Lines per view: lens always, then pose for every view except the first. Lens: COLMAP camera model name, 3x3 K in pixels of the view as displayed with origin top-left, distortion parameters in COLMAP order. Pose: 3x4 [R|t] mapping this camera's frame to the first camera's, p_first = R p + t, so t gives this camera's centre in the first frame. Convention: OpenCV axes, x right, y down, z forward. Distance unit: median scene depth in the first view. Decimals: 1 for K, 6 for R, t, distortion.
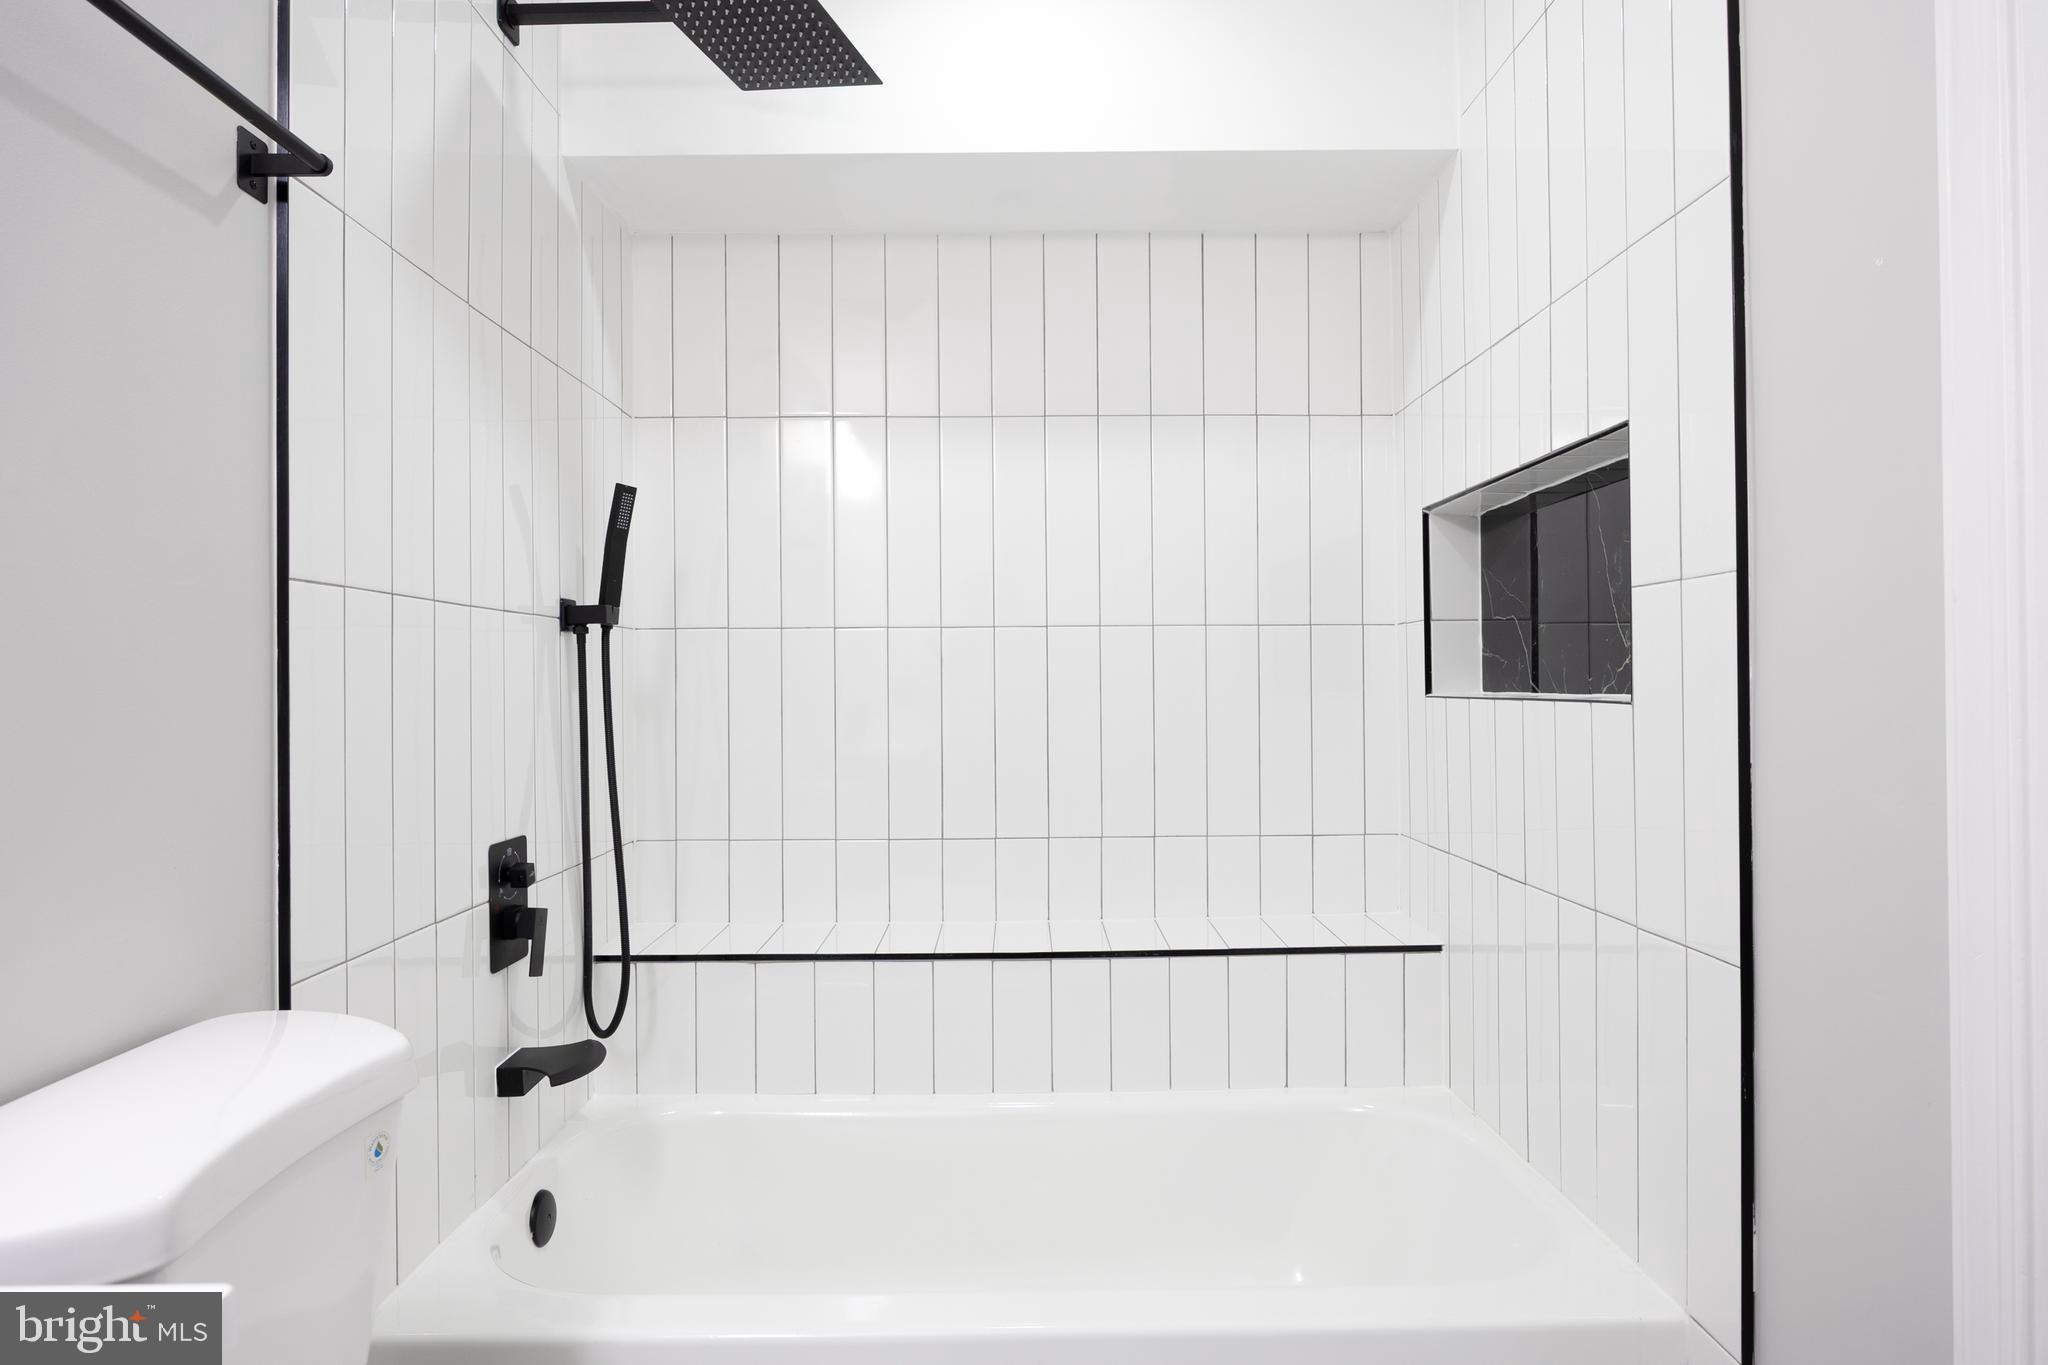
lens RADIAL K [[1214.4, 0, 1021.1], [0, 1214.4, 673.4], [0, 0, 1]] dist [-0.001878, 0.000043]
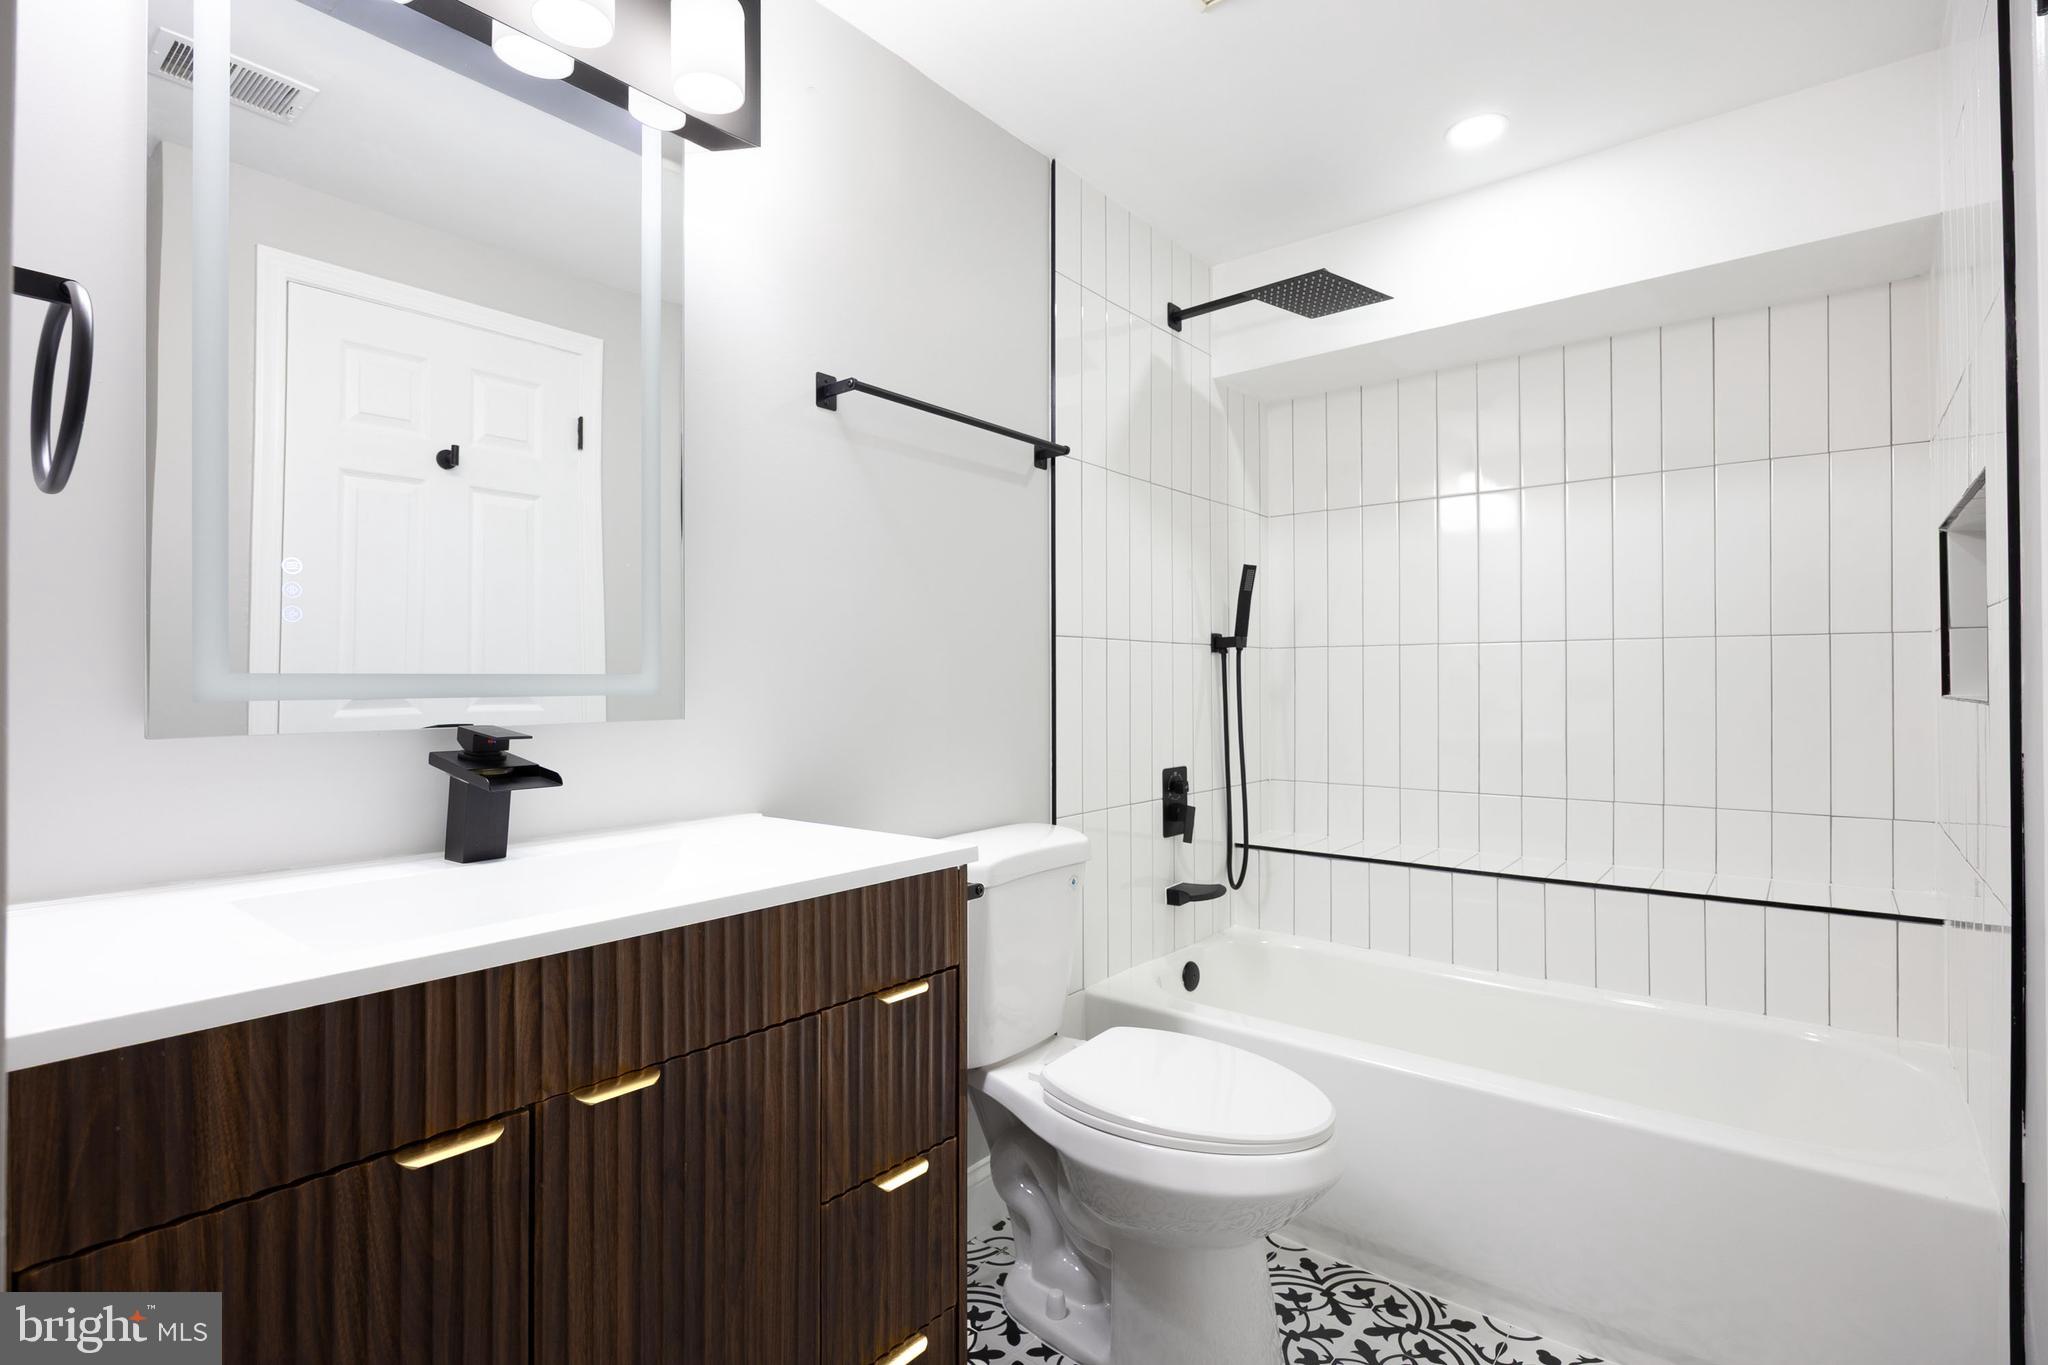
lens RADIAL K [[979.5, 0, 1015.4], [0, 979.5, 668.1], [0, 0, 1]] dist [-0.011979, -0.000114]
pose [[0.778835, -0.004610, -0.627212, 0.280399], [0.002155, 0.999987, -0.004673, -0.006125], [0.627225, 0.002288, 0.778835, -0.268407]]
